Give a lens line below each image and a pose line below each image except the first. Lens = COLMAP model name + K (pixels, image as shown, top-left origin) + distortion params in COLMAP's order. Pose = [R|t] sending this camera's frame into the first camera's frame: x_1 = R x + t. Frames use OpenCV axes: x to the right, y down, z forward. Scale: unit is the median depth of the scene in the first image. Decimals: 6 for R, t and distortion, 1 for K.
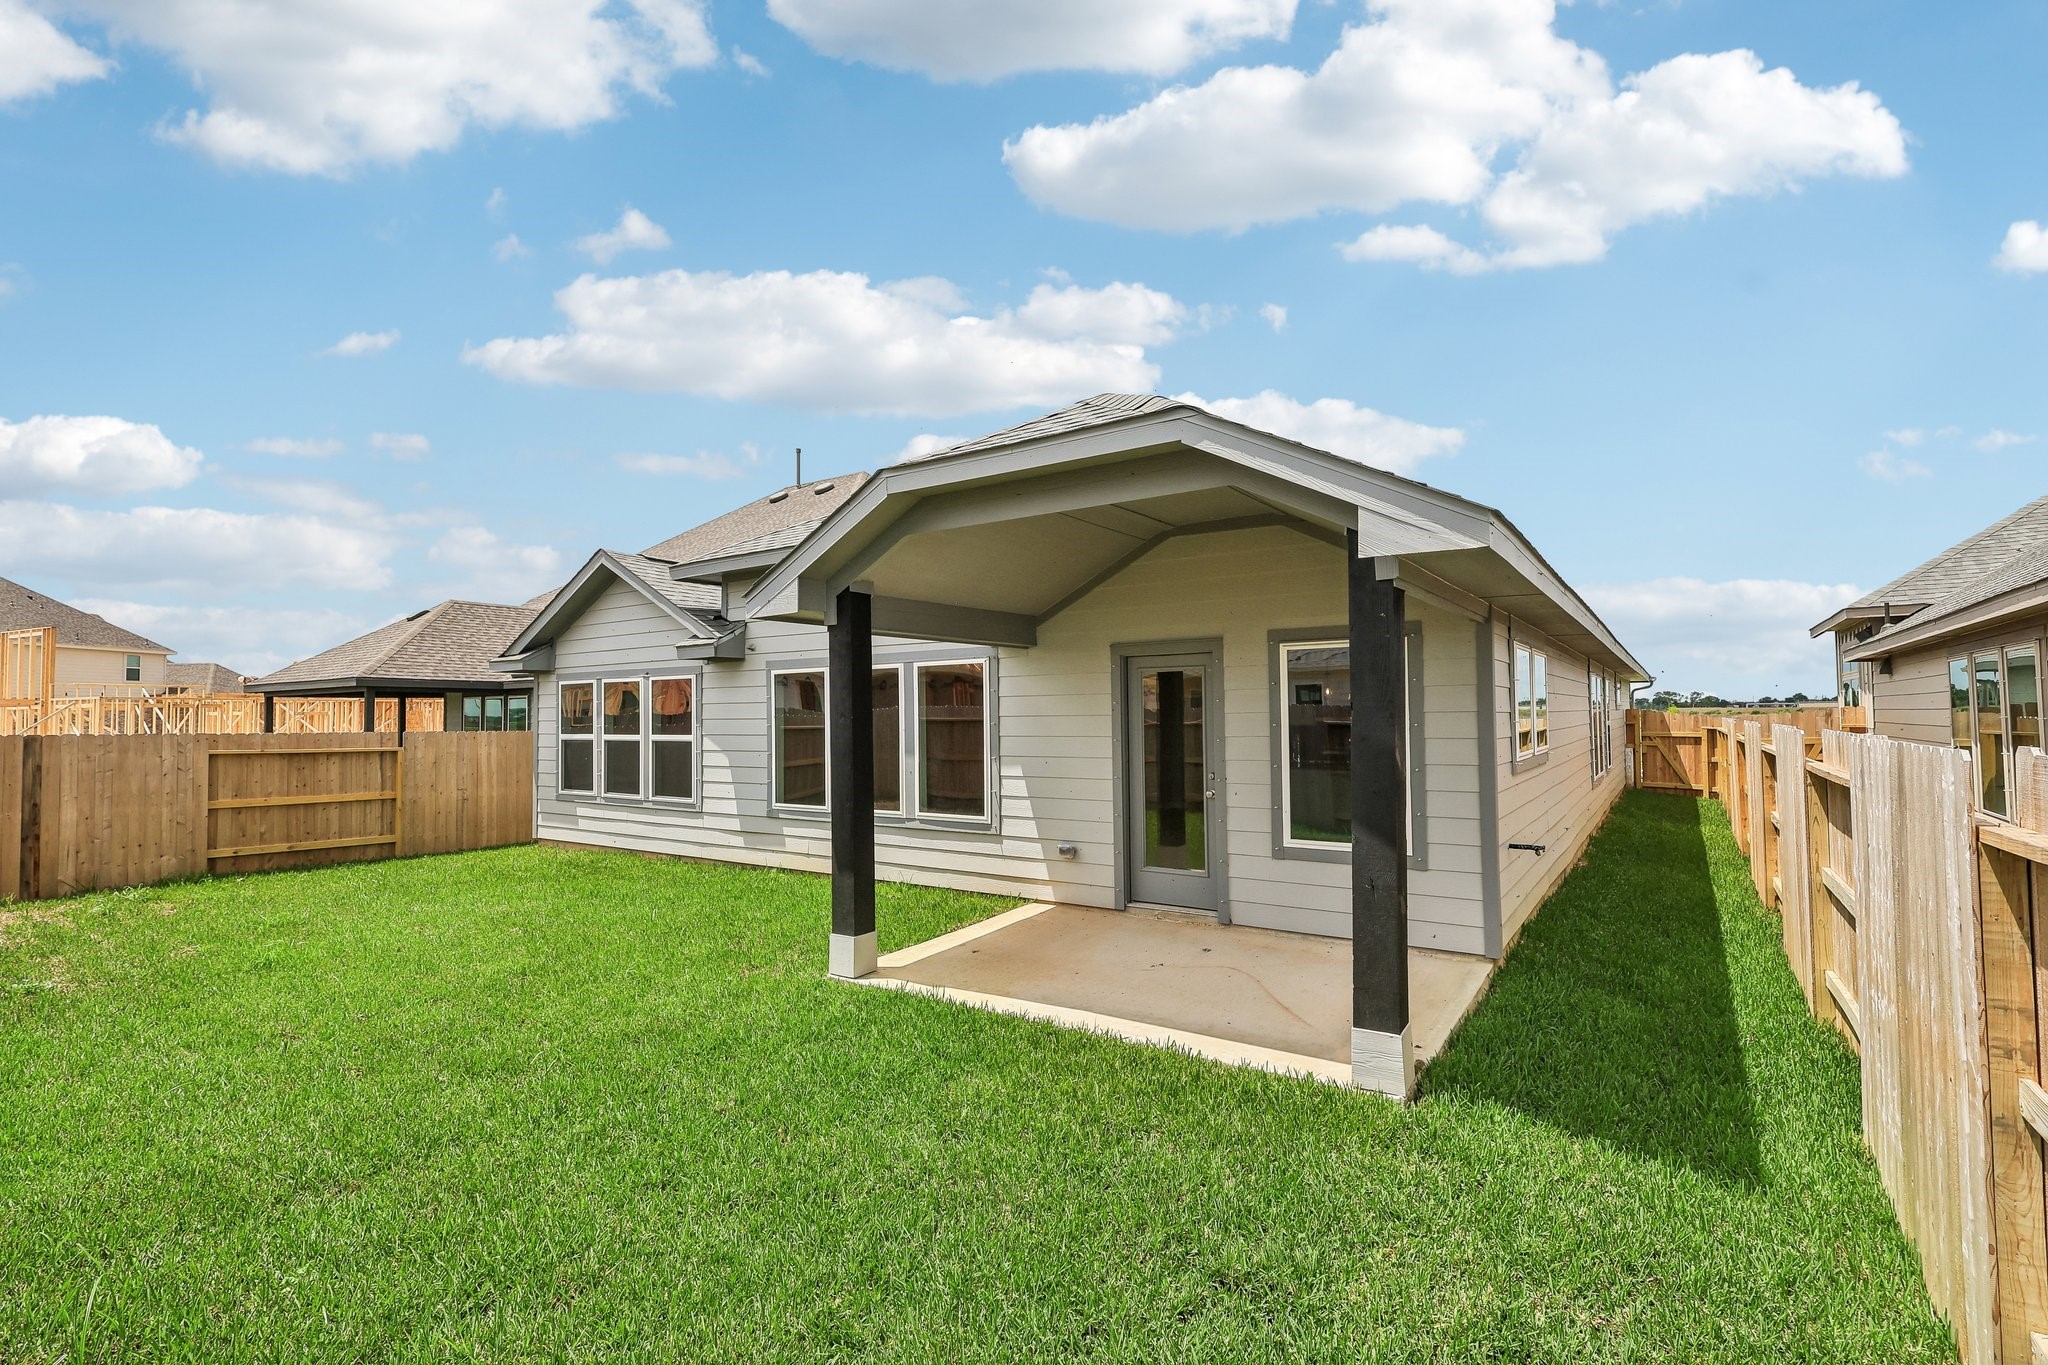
lens RADIAL K [[943.7, 0, 1033.6], [0, 943.7, 689.5], [0, 0, 1]] dist [0.001666, 0.000816]
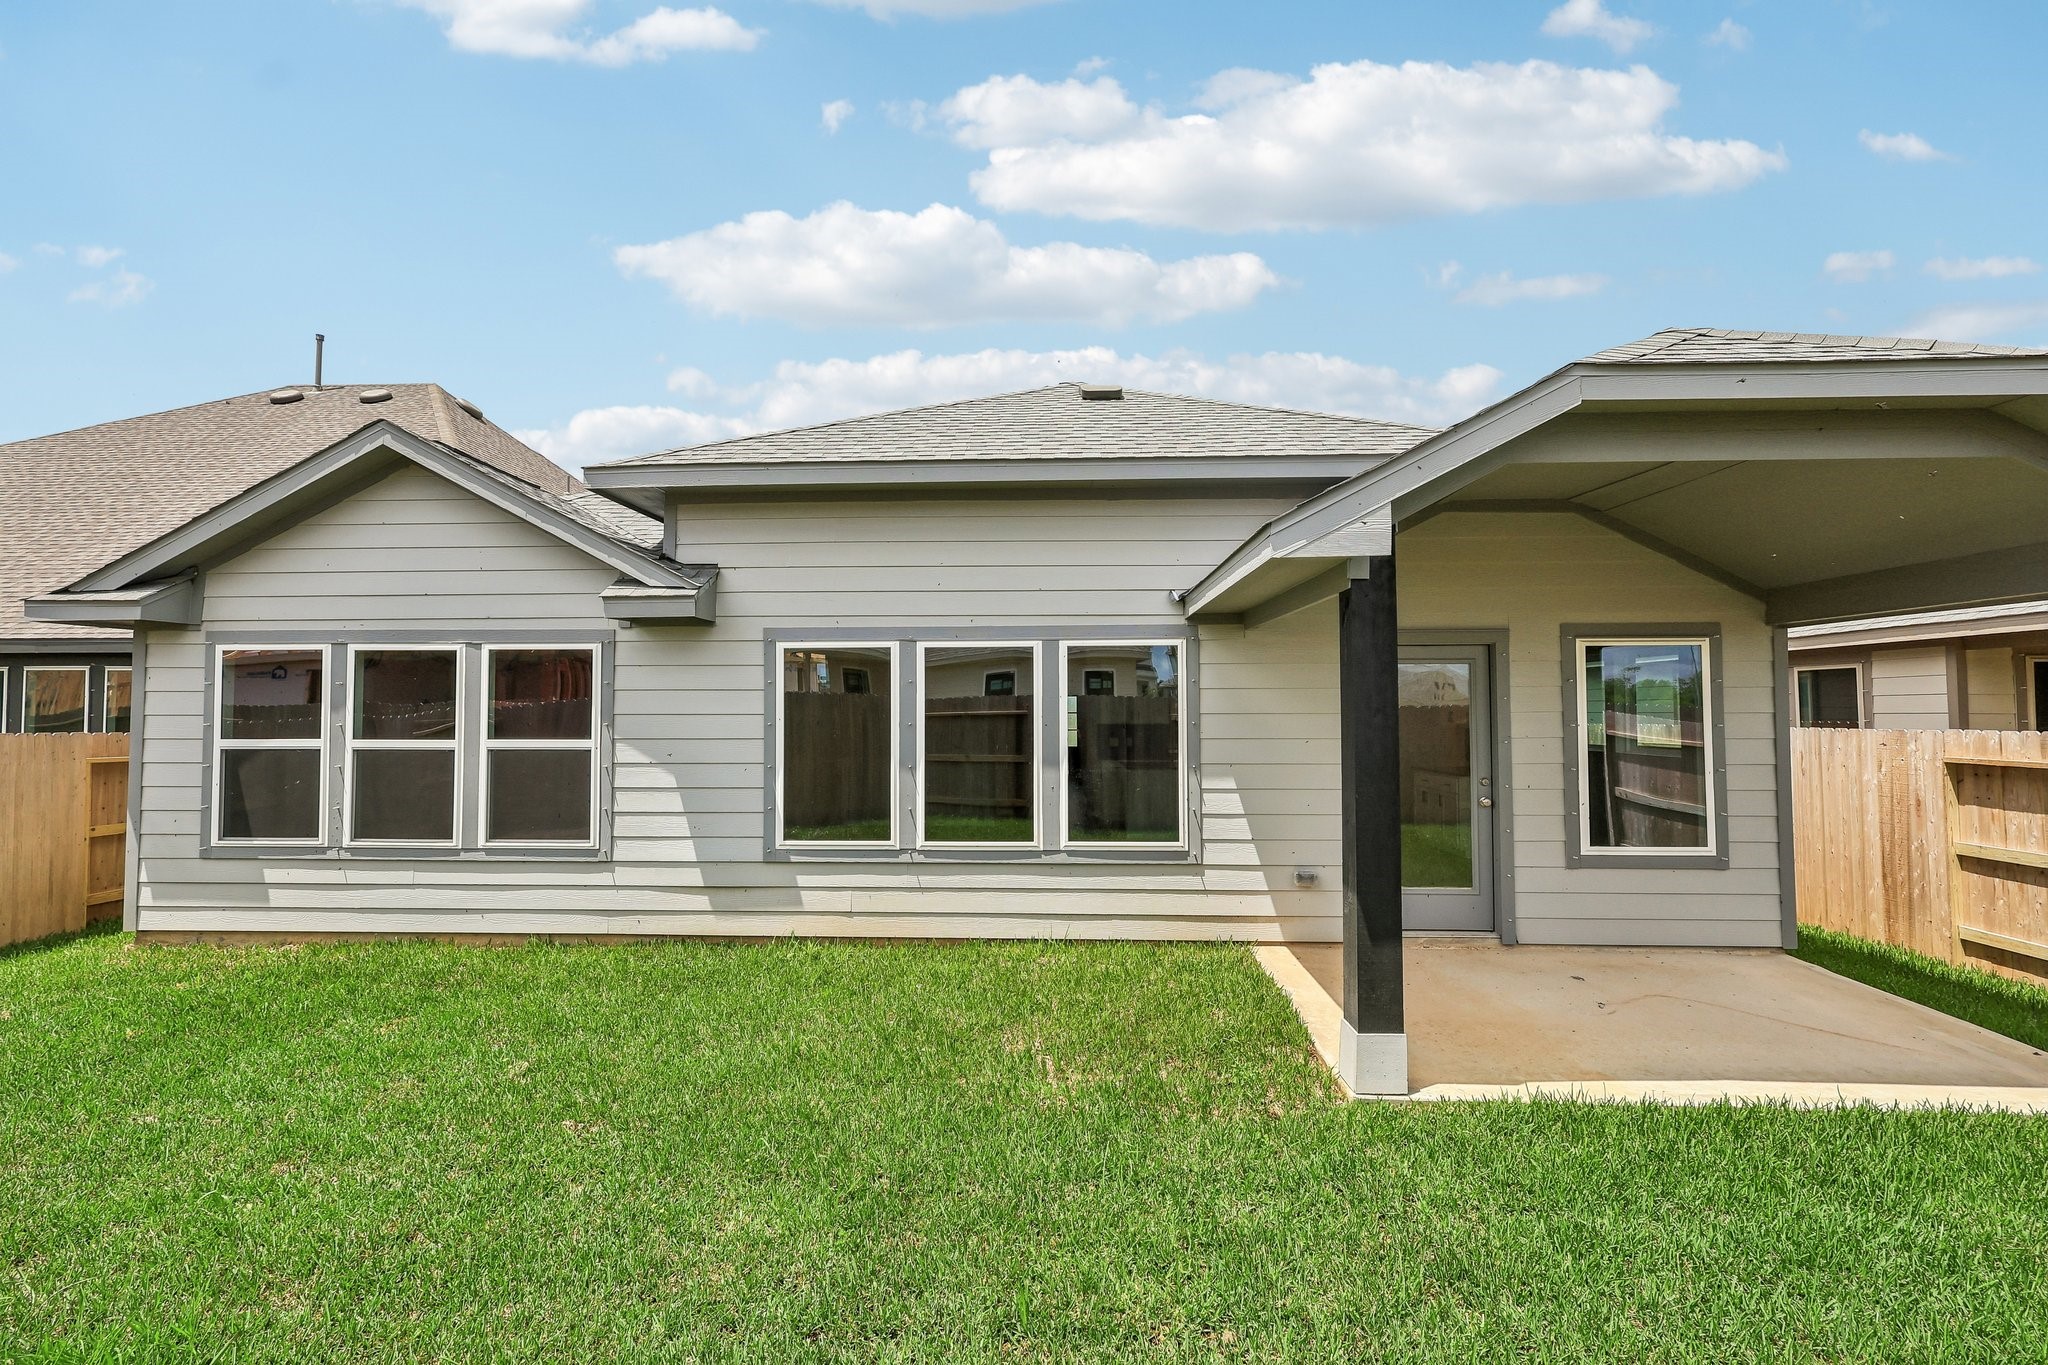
lens RADIAL K [[943.7, 0, 1020.6], [0, 943.7, 673.8], [0, 0, 1]] dist [0.001666, 0.000816]
pose [[0.849952, 0.030439, 0.525979, -0.478060], [-0.021764, 0.999506, -0.022672, 0.013423], [-0.526410, 0.007823, 0.850195, 0.335518]]
